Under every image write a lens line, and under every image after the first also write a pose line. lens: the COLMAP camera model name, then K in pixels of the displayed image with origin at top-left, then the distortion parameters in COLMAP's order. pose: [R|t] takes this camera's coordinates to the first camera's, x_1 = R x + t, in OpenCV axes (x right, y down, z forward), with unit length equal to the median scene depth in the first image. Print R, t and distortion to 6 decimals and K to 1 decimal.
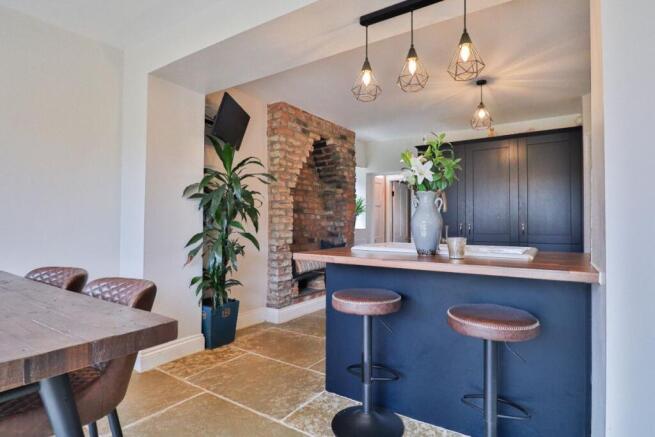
lens RADIAL K [[351.6, 0, 329.3], [0, 351.6, 215.0], [0, 0, 1]] dist [0.001758, -0.000065]
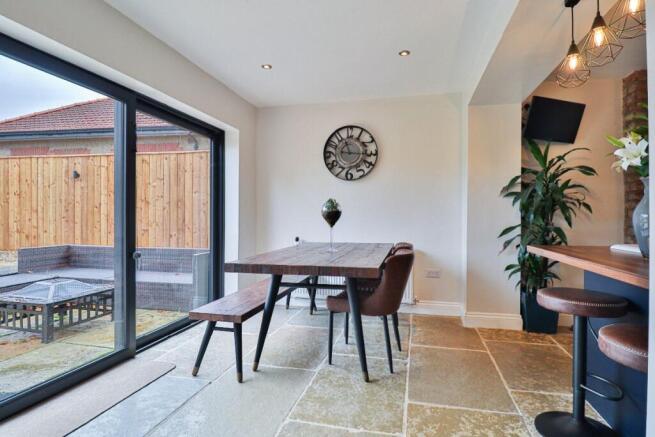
lens RADIAL K [[351.6, 0, 329.6], [0, 351.6, 218.4], [0, 0, 1]] dist [0.001758, -0.000065]
pose [[0.337620, 0.004806, -0.941270, 0.515094], [0.017960, 0.999772, 0.011547, 0.001215], [0.941111, -0.020804, 0.337457, 0.047717]]
